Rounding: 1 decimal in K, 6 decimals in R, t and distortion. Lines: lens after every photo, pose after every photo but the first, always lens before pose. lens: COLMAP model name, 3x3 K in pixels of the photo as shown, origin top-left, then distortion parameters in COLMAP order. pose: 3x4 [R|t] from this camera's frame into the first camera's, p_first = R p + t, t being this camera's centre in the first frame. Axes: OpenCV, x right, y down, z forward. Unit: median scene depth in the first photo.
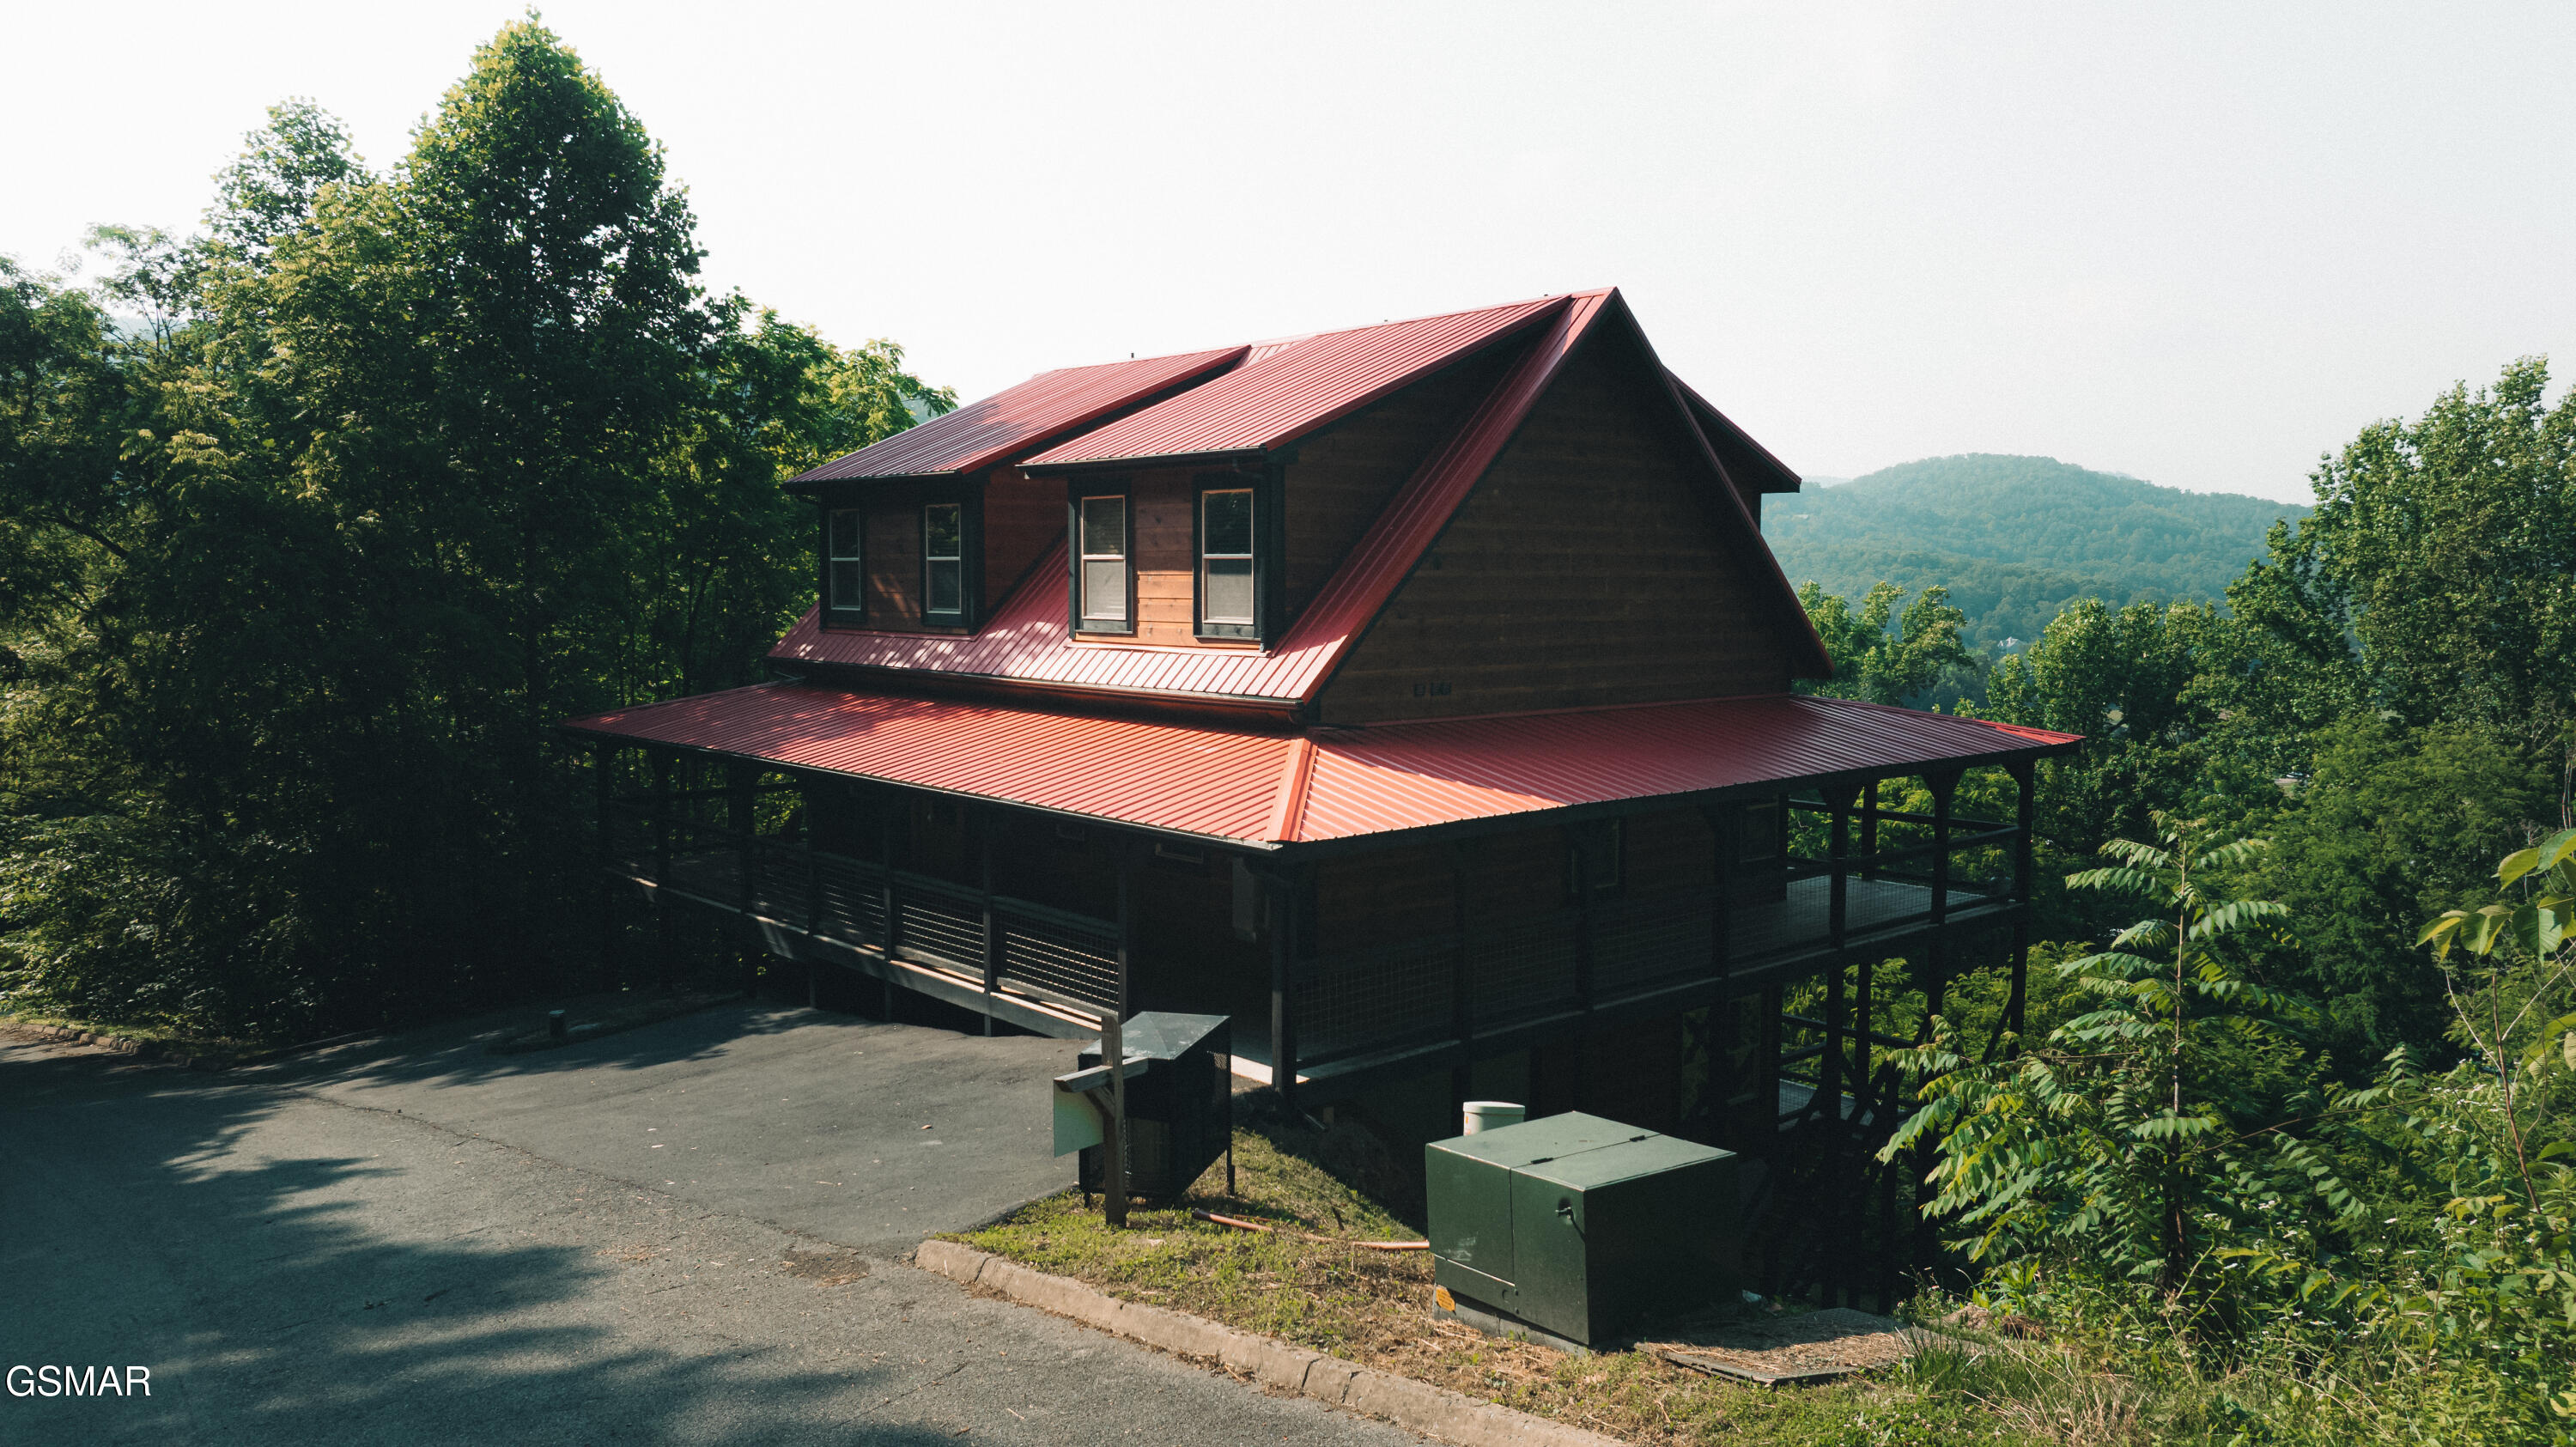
lens RADIAL K [[1813.3, 0, 1283.4], [0, 1813.3, 735.1], [0, 0, 1]] dist [-0.025432, 0.012246]
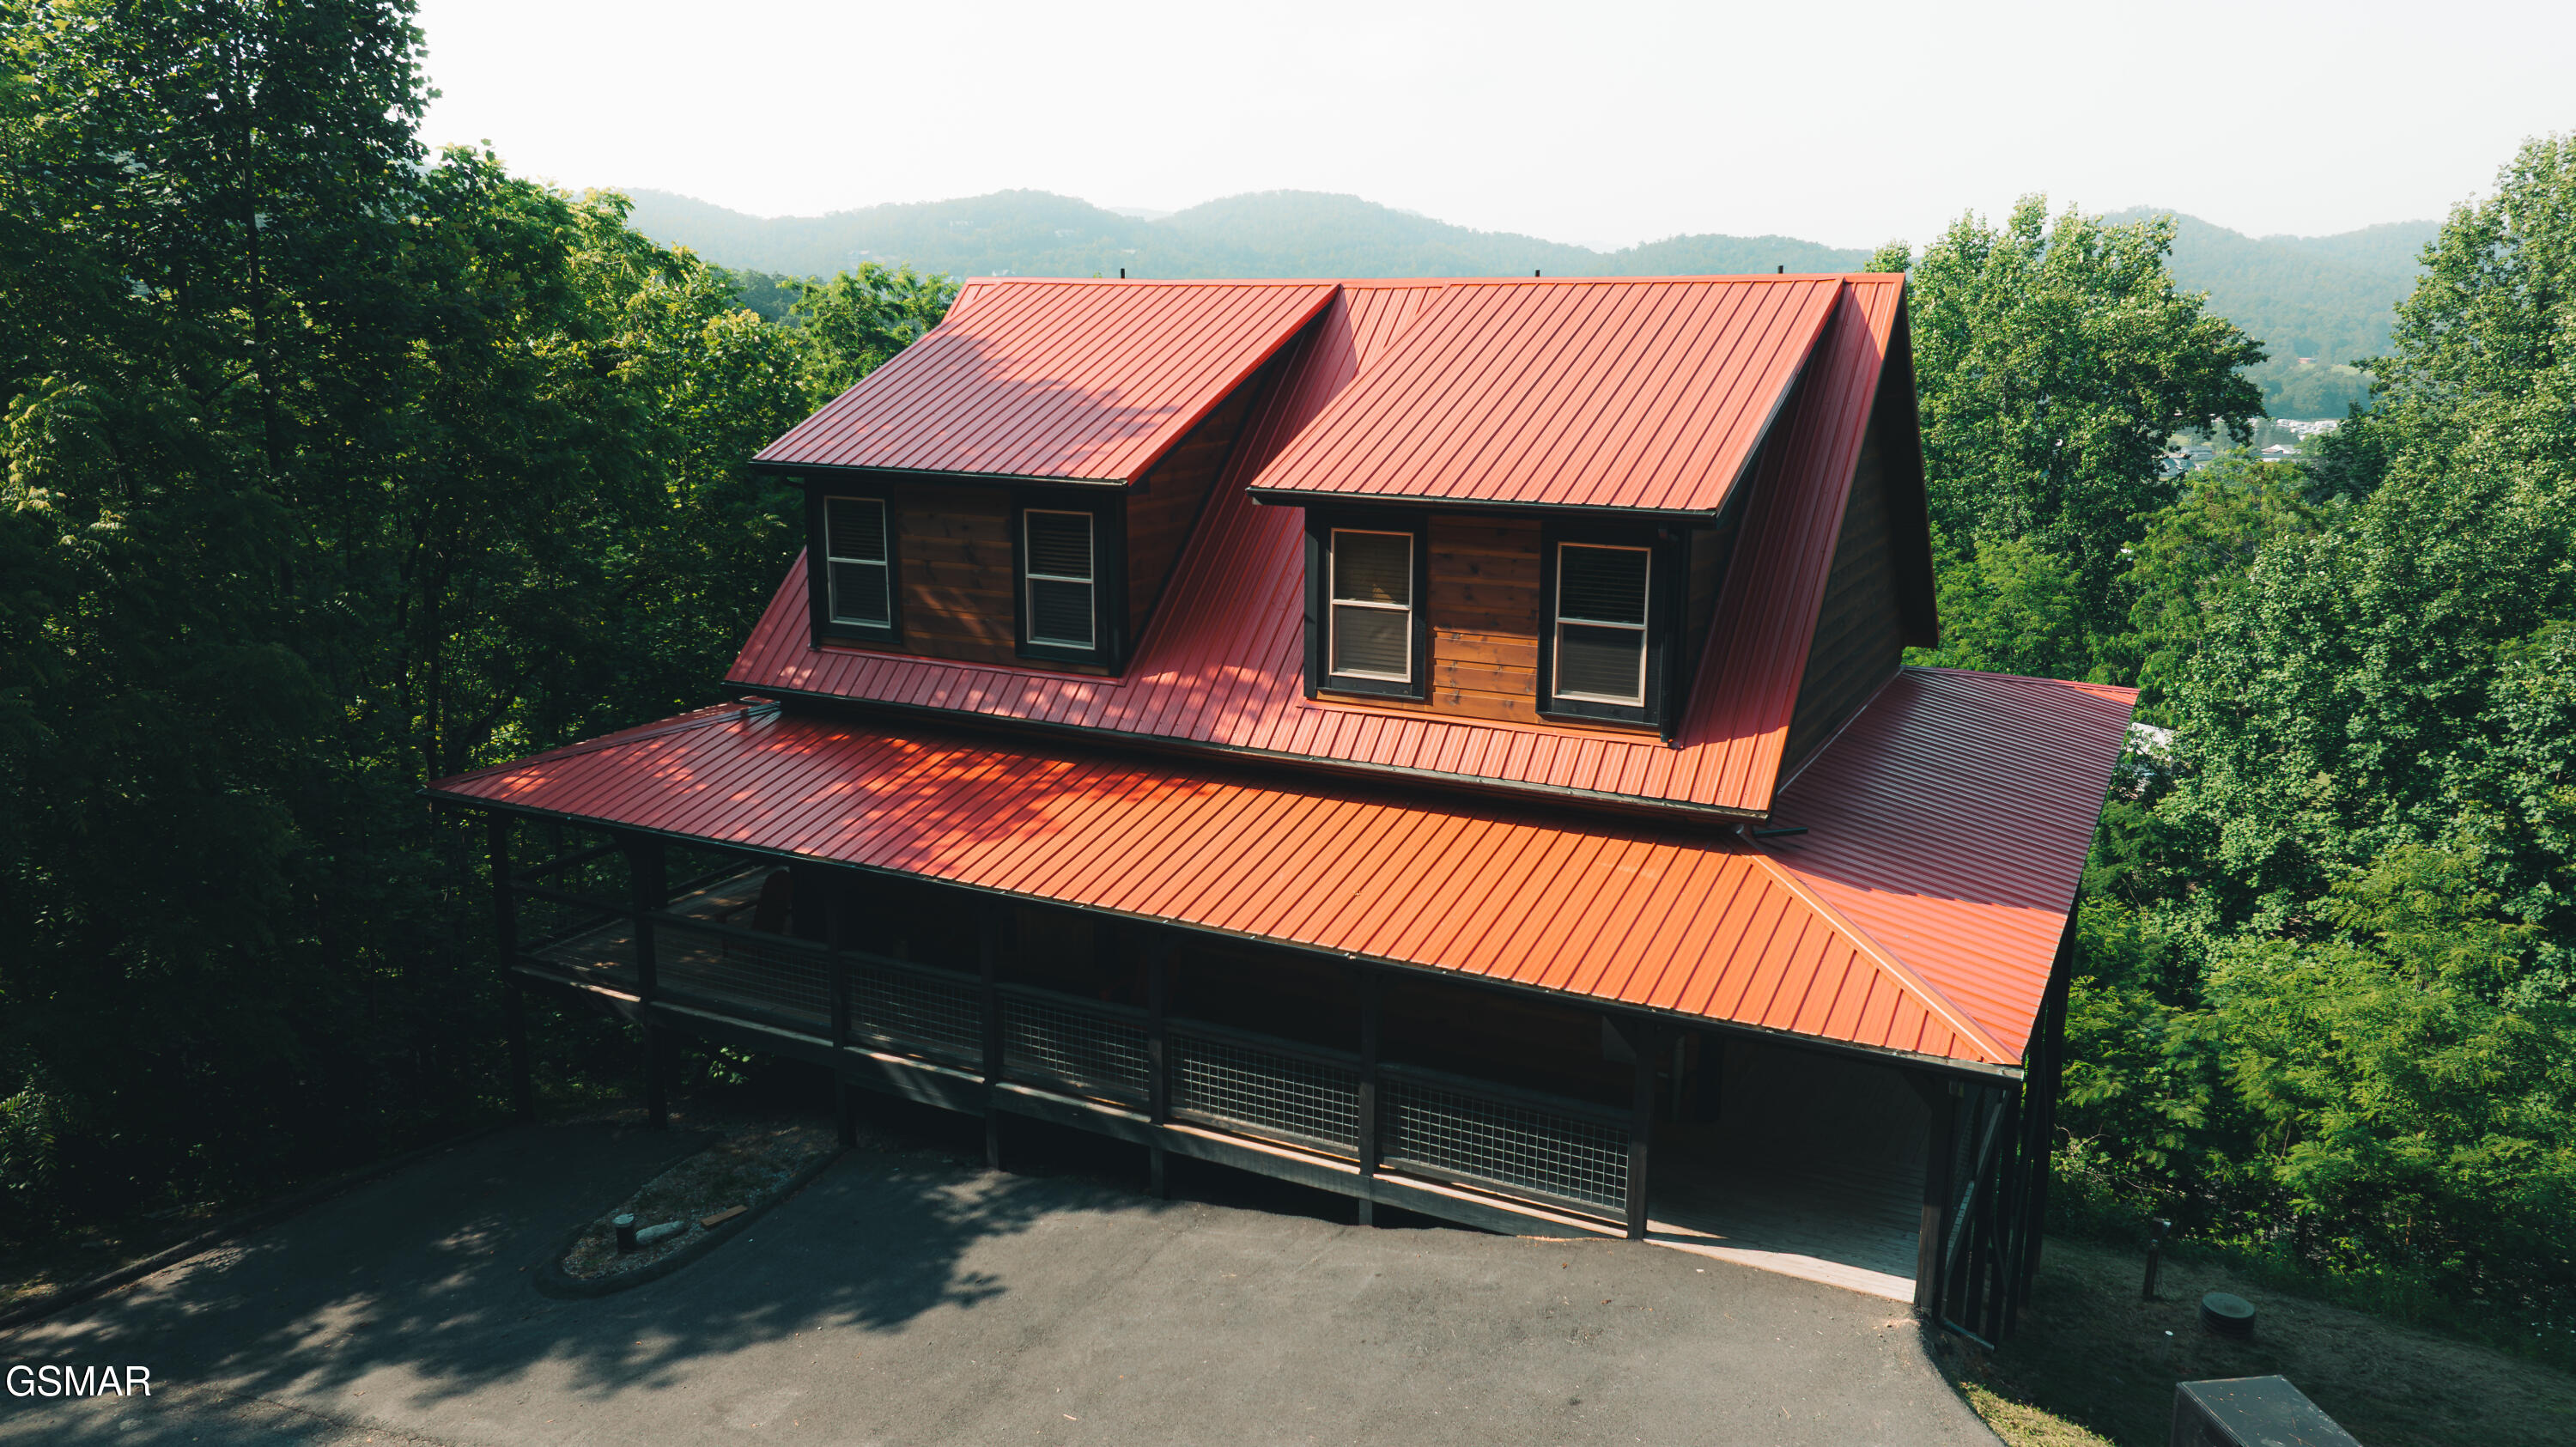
lens RADIAL K [[1813.3, 0, 1294.6], [0, 1813.3, 714.4], [0, 0, 1]] dist [-0.025432, 0.012246]
pose [[0.931383, -0.079073, 0.355350, -0.385081], [0.031077, 0.989832, 0.138807, -0.147829], [-0.362712, -0.118239, 0.924370, 0.225186]]
